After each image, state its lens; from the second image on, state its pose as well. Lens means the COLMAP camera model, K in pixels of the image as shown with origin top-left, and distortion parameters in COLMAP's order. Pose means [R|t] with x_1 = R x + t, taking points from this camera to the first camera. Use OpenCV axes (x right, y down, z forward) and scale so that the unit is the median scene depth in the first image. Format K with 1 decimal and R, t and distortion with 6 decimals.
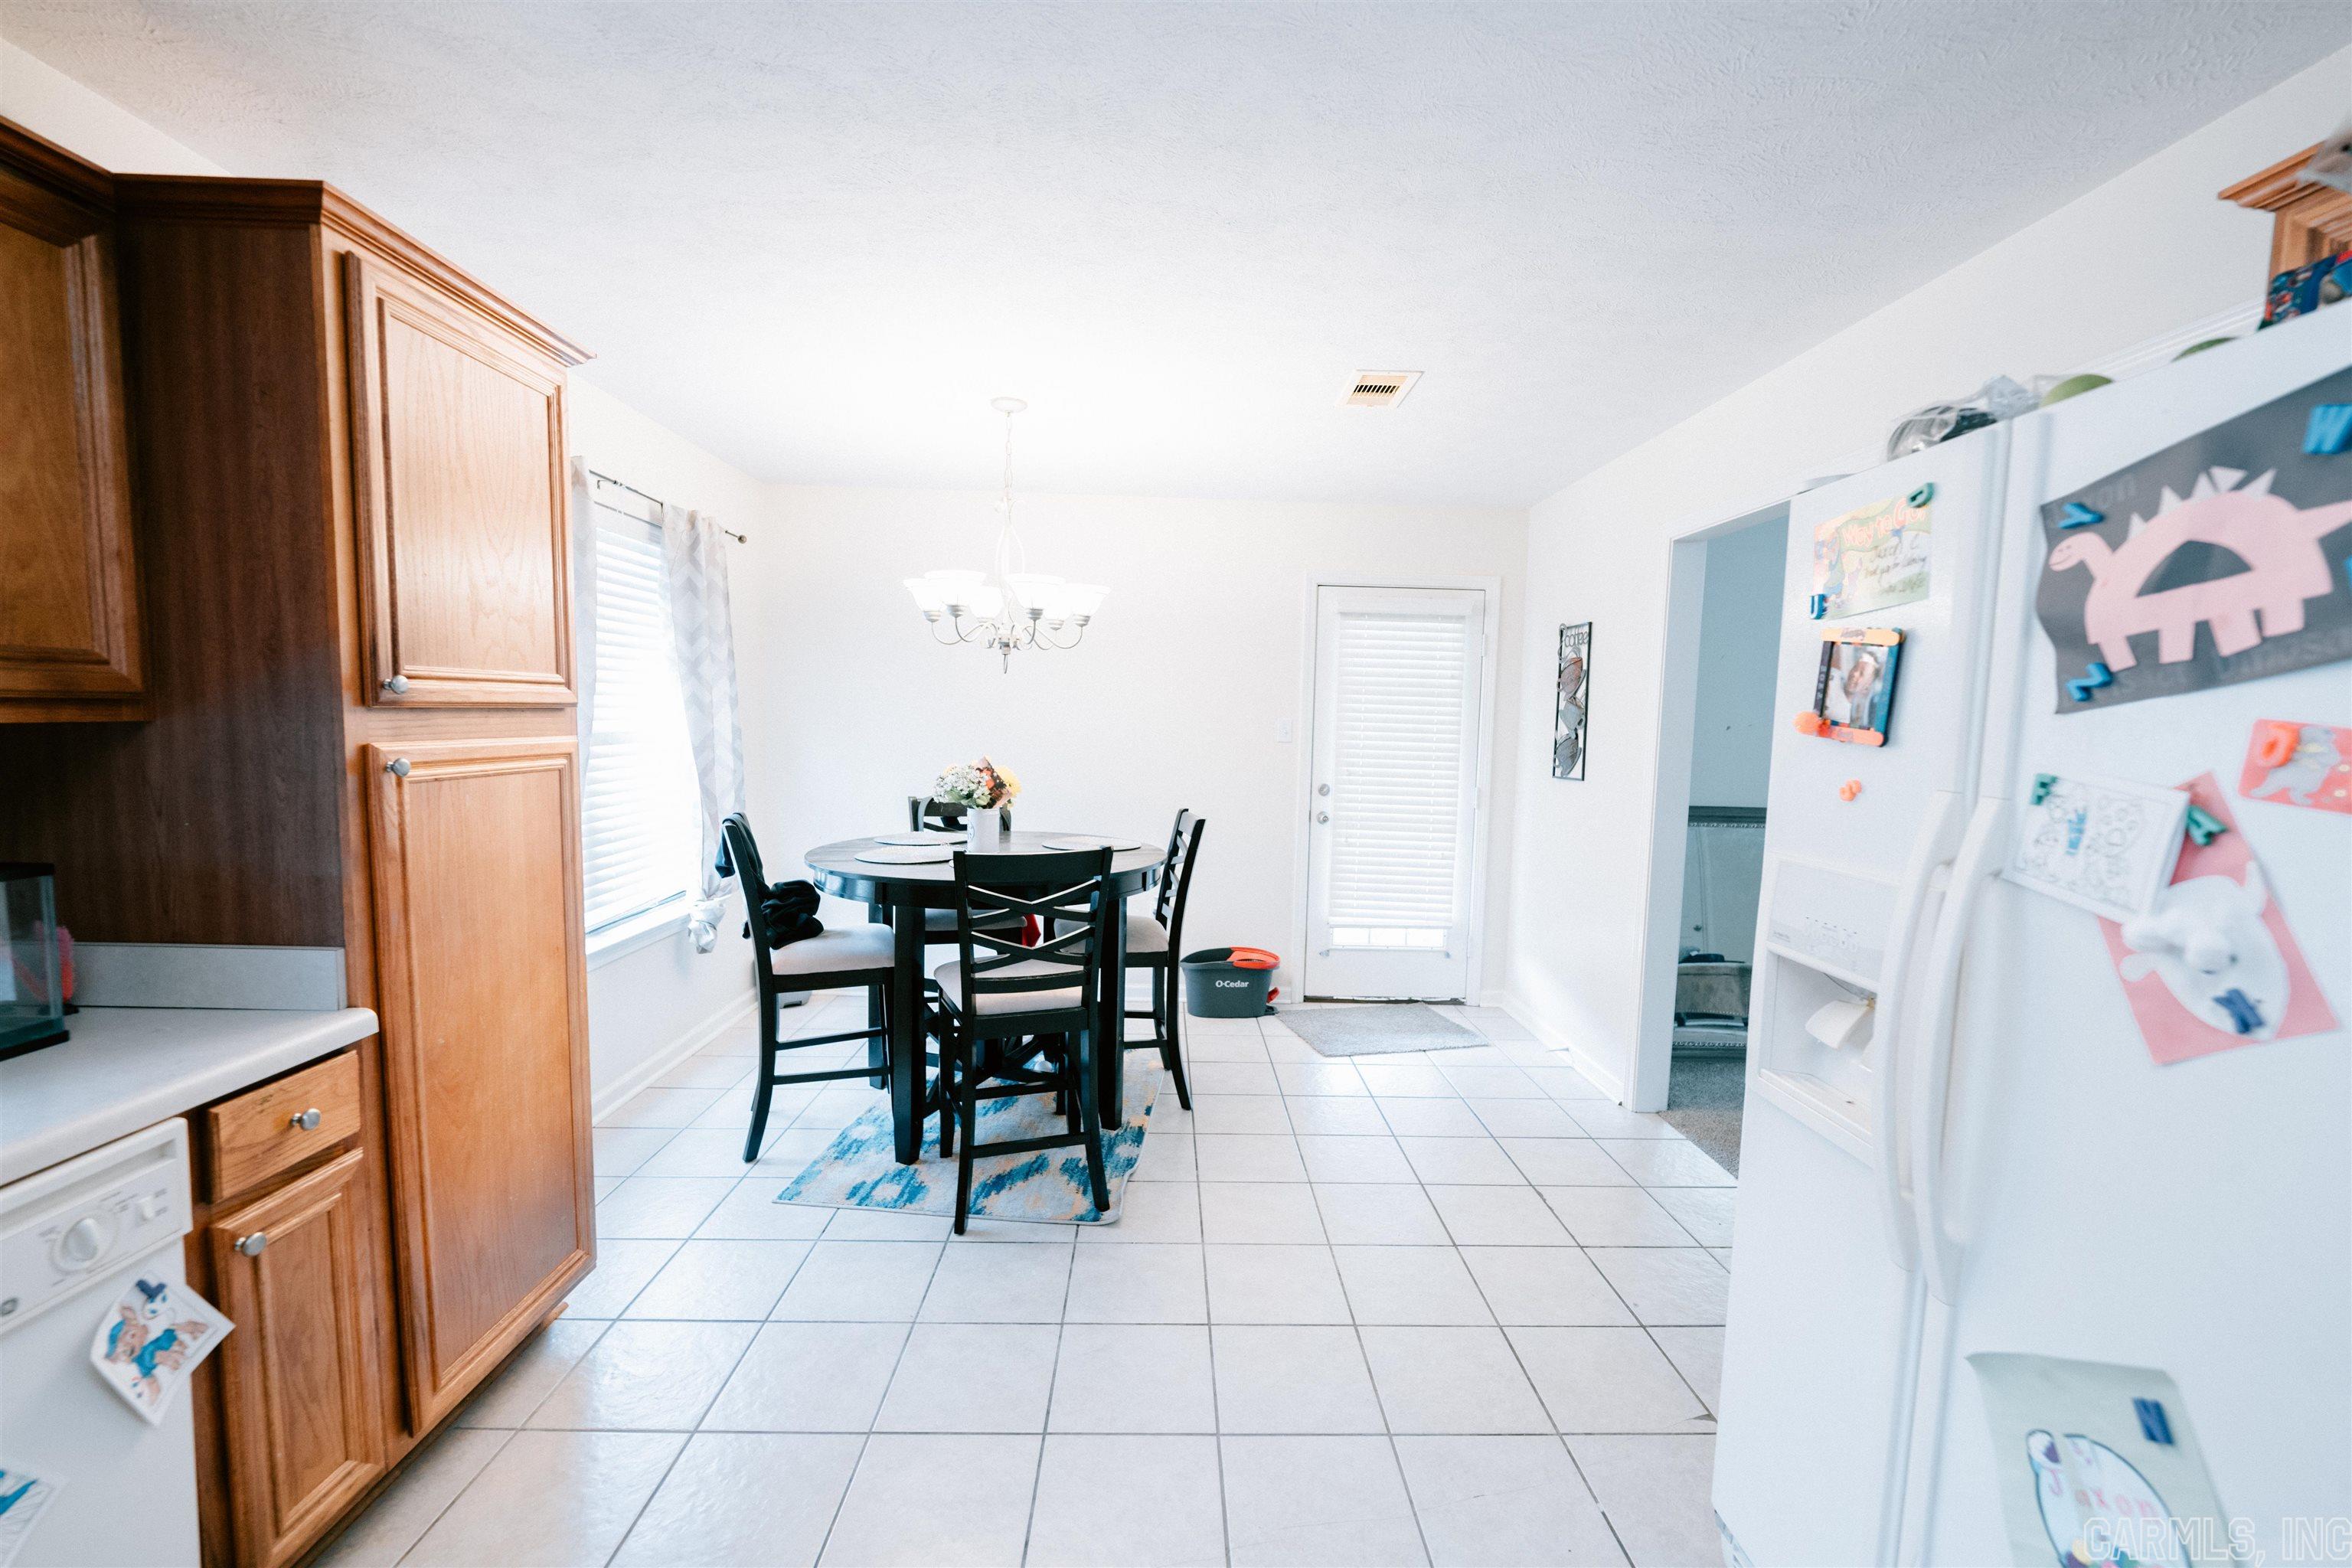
lens RADIAL K [[971.5, 0, 1185.7], [0, 971.5, 803.2], [0, 0, 1]] dist [-0.001872, 0.000033]
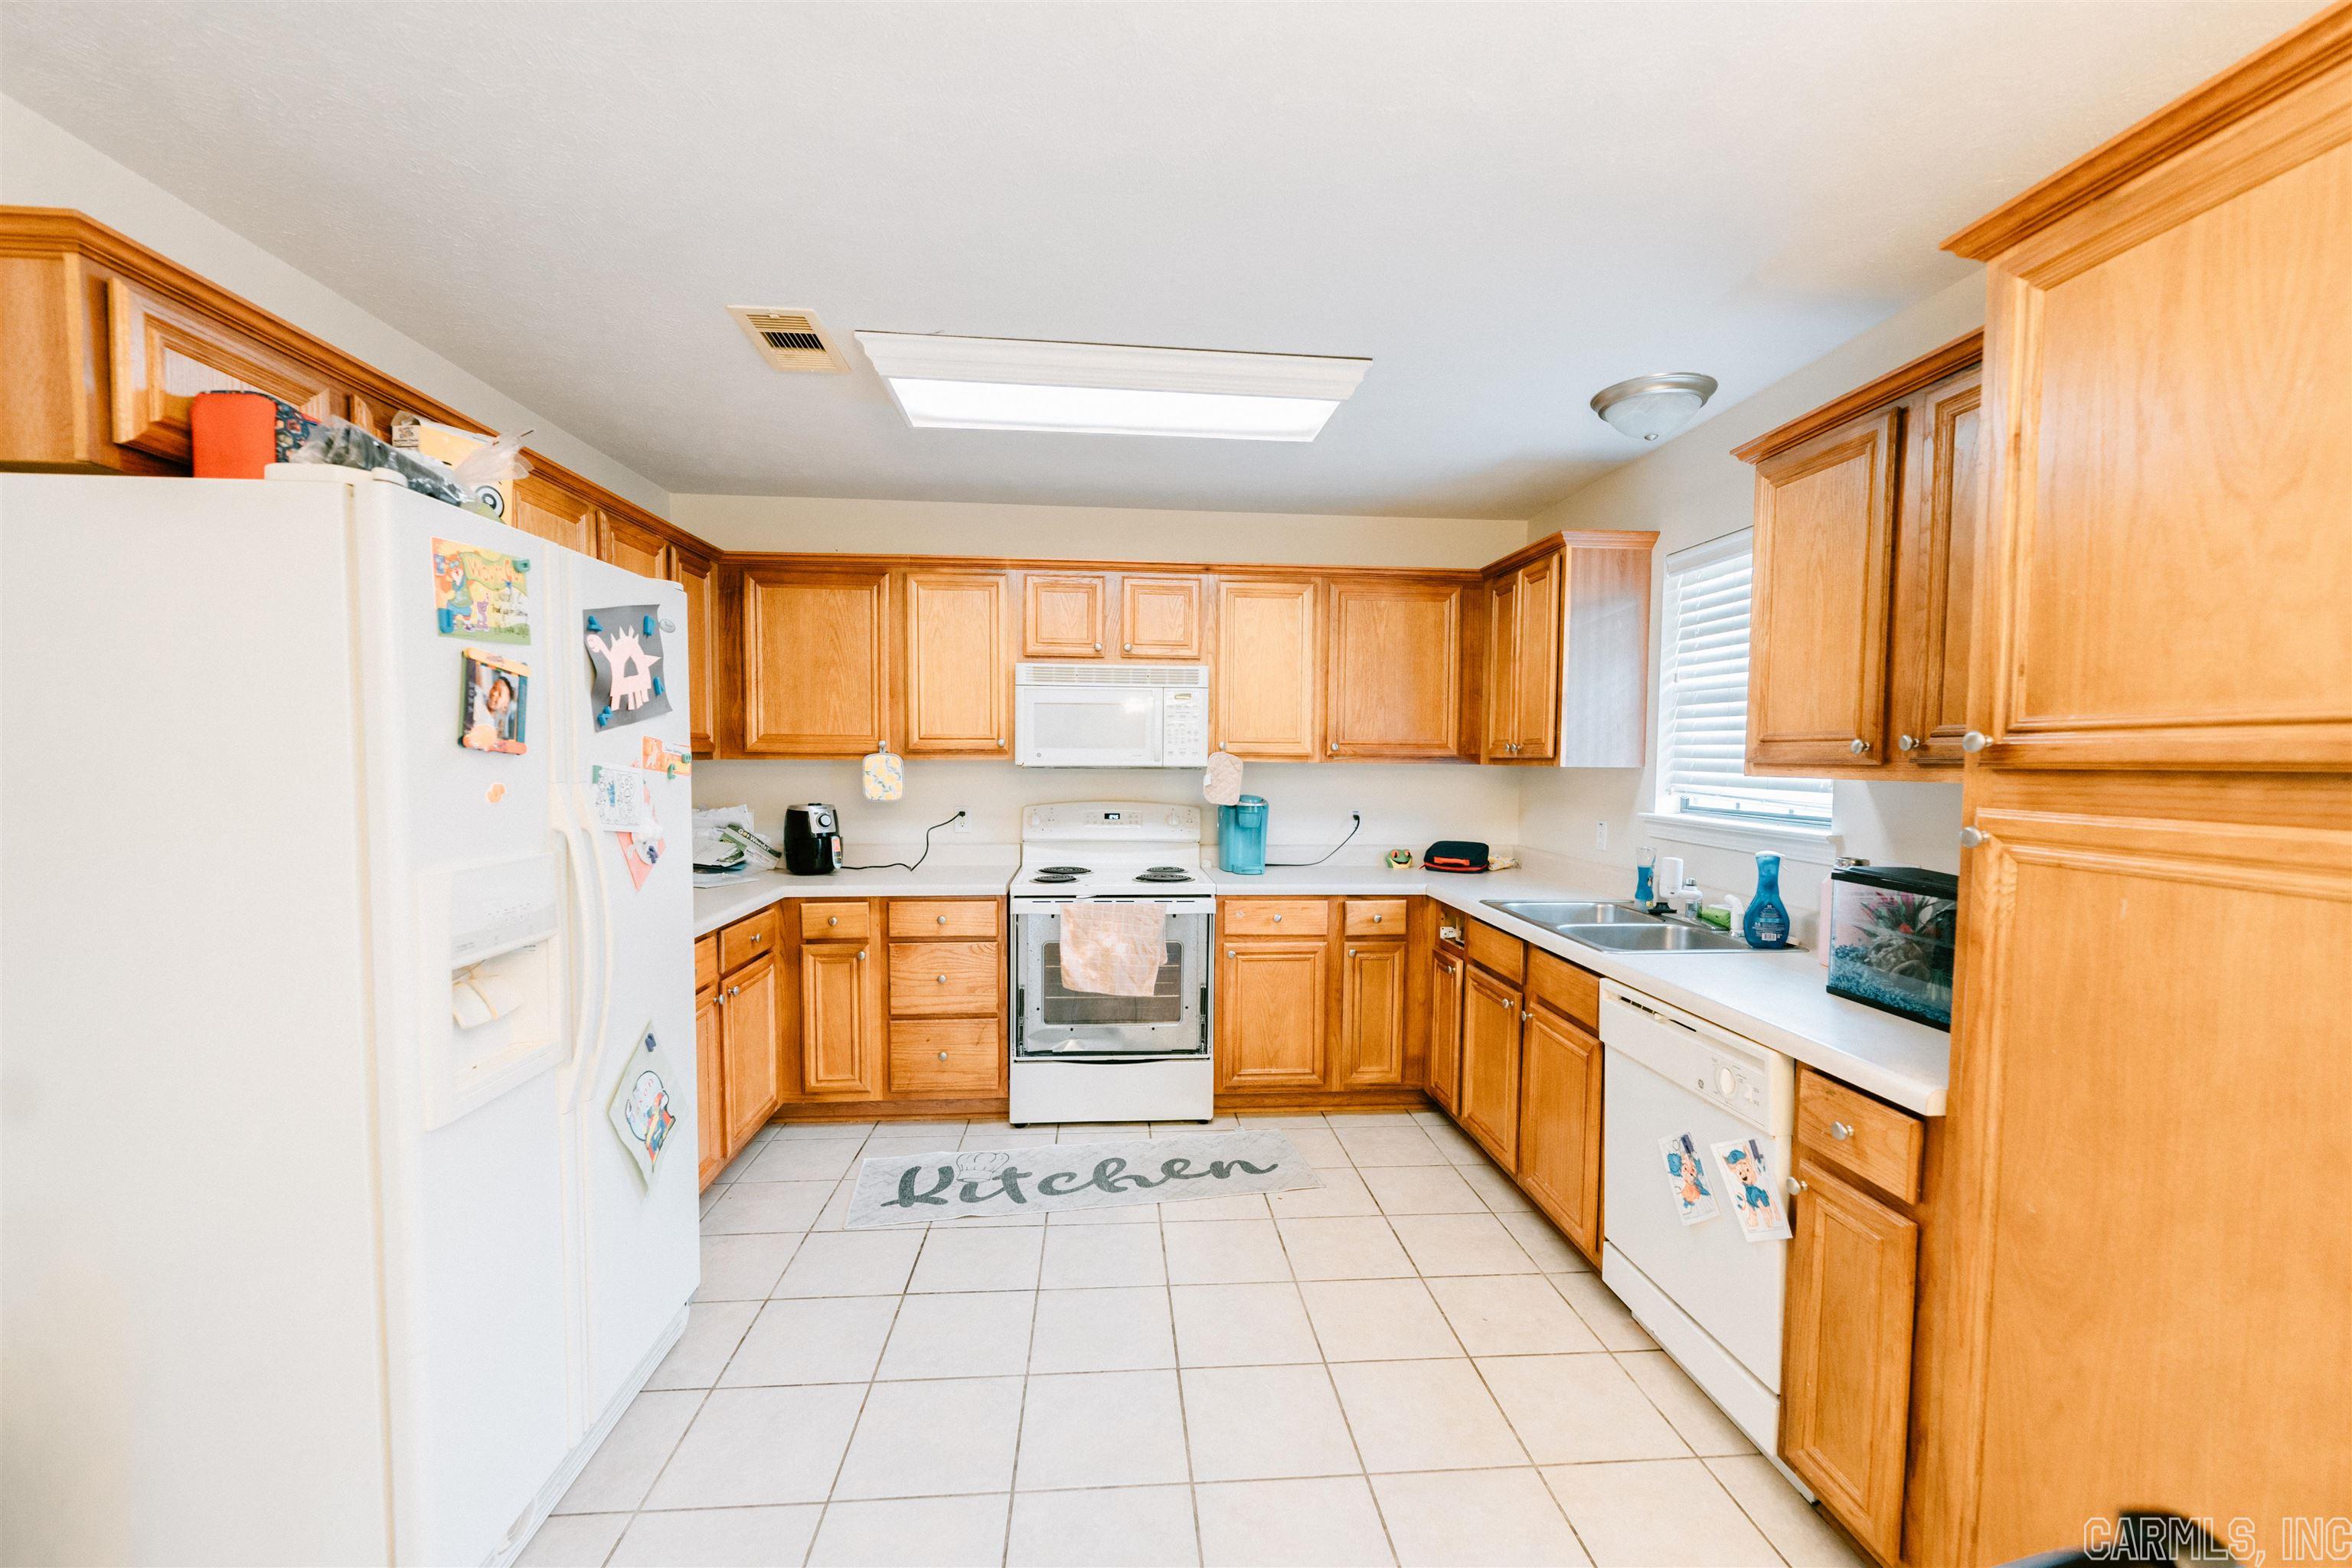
lens RADIAL K [[971.5, 0, 1185.7], [0, 971.5, 803.2], [0, 0, 1]] dist [-0.001872, 0.000033]
pose [[-0.997447, -0.029701, -0.064940, -0.067393], [-0.038464, 0.989664, 0.138152, -0.193776], [0.060165, 0.140297, -0.988280, 2.198741]]
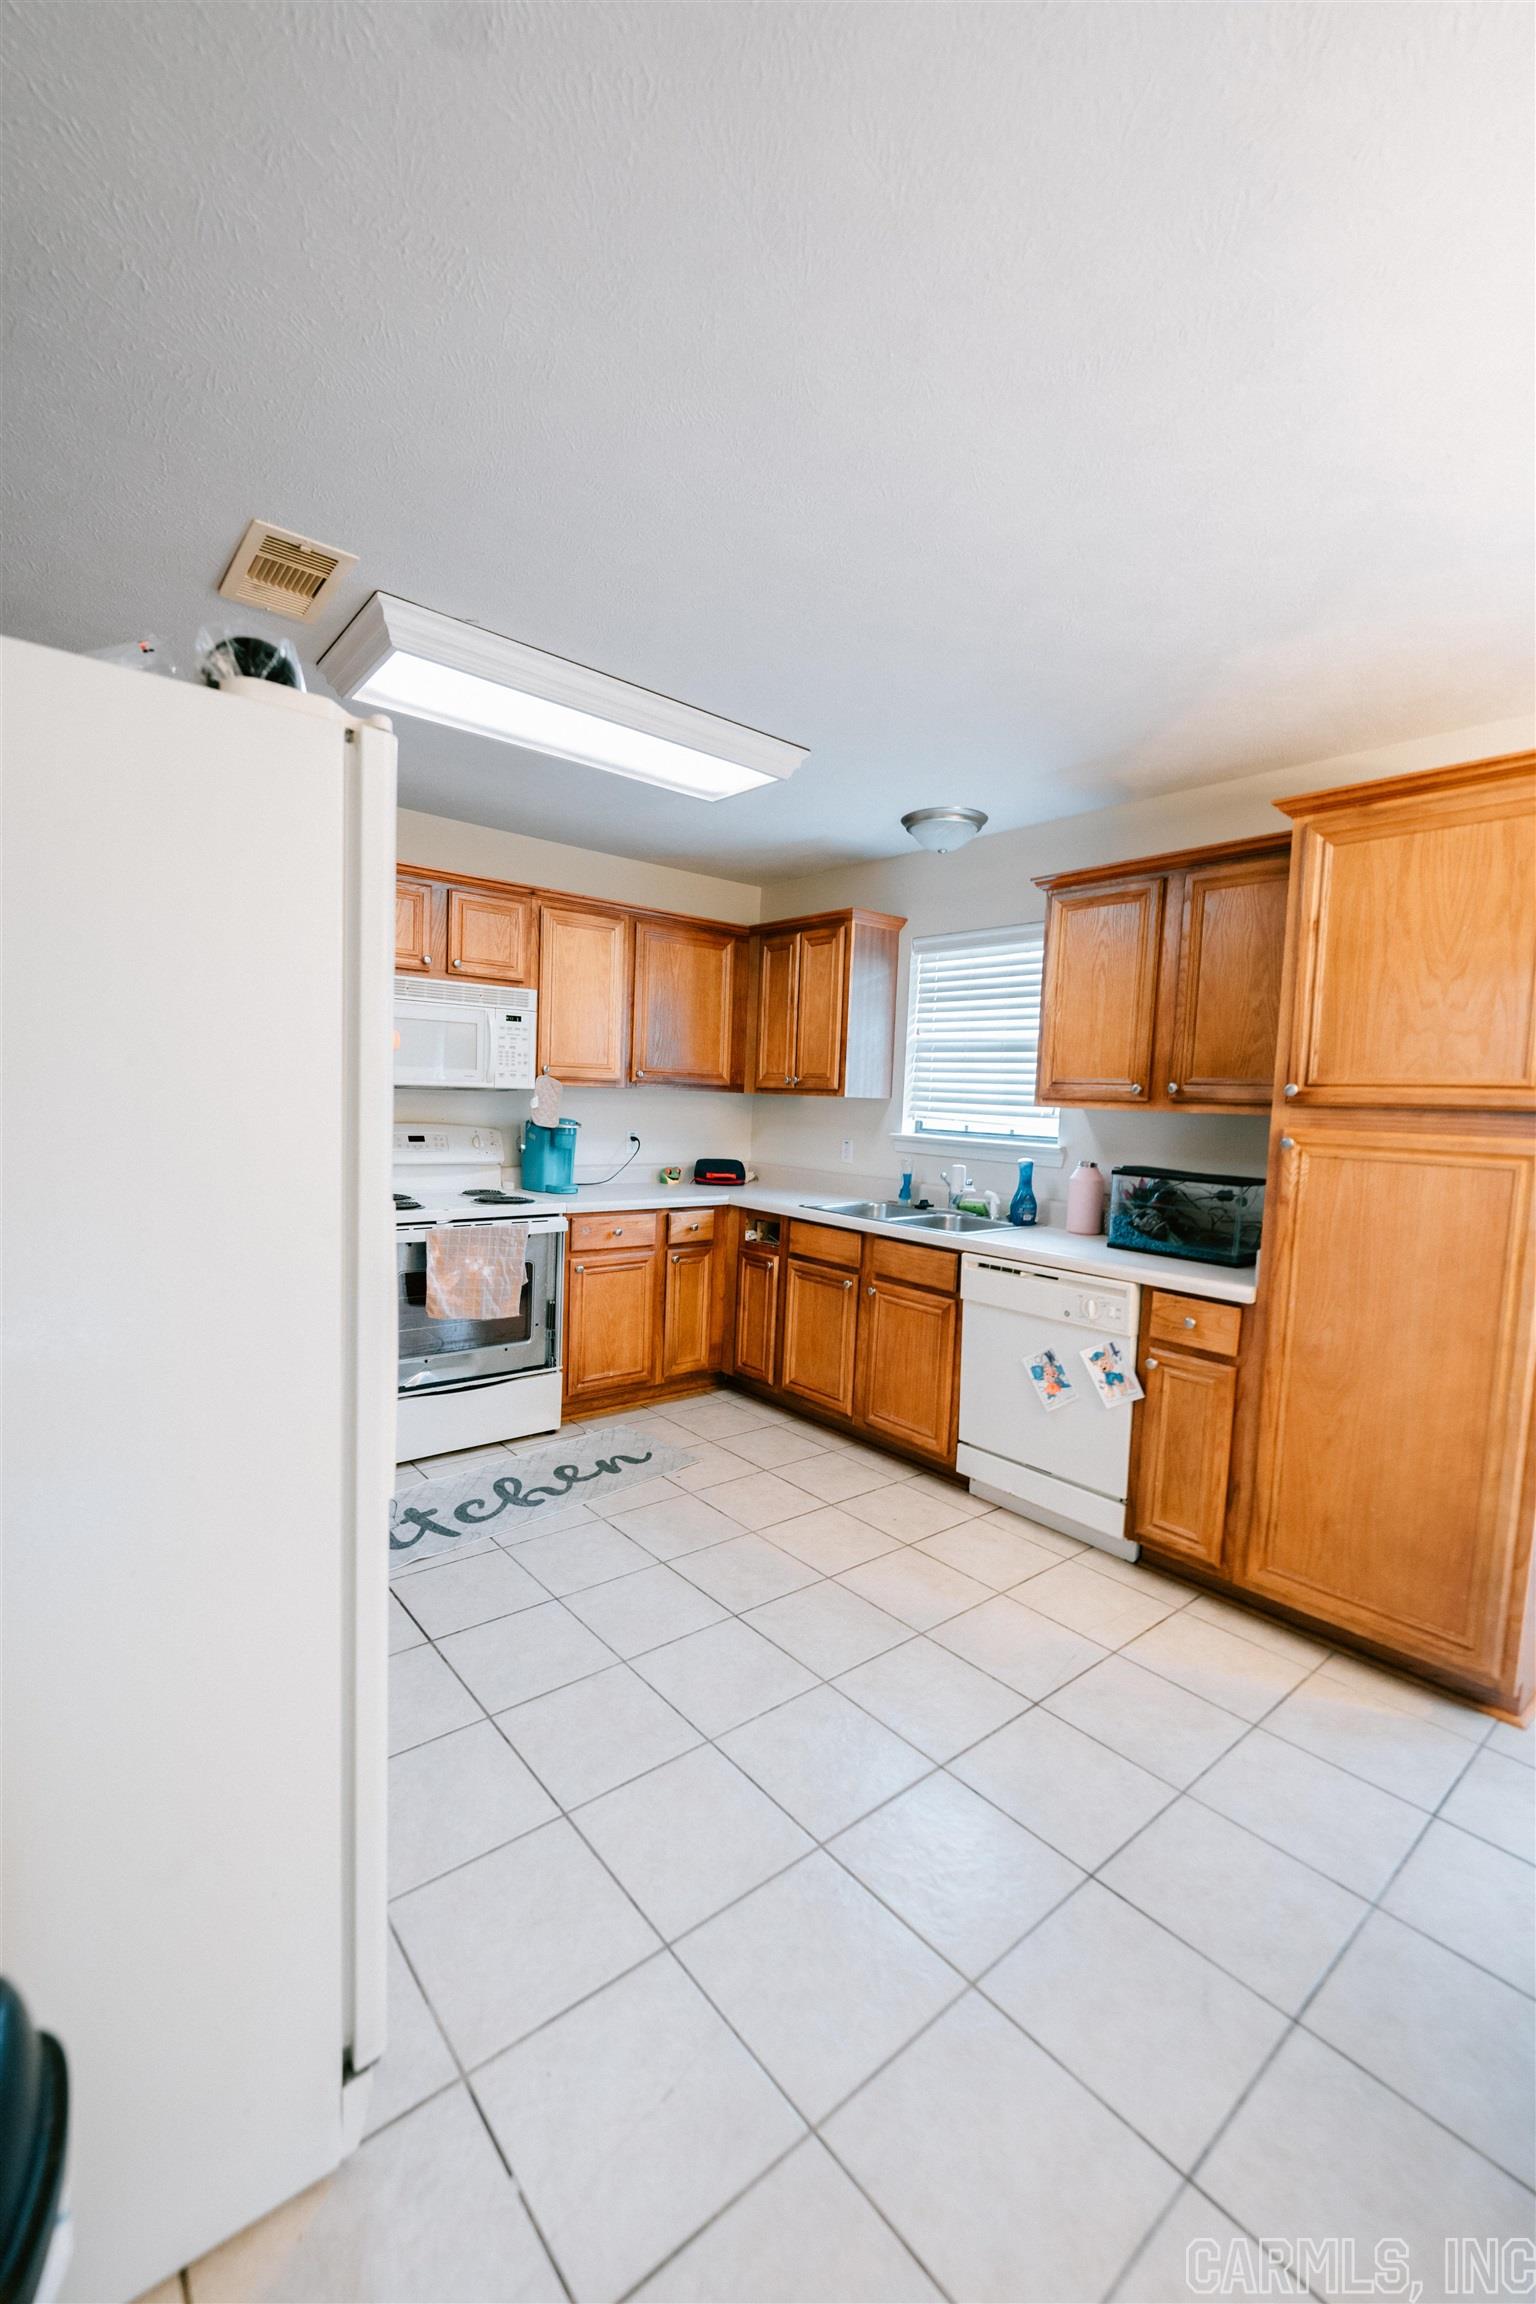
lens RADIAL K [[951.7, 0, 765.5], [0, 951.7, 1164.0], [0, 0, 1]] dist [-0.001872, 0.000033]
pose [[-0.777037, -0.006539, -0.629422, 0.959373], [-0.111873, 0.985461, 0.127873, -0.128816], [0.619434, 0.169777, -0.766471, 2.012642]]
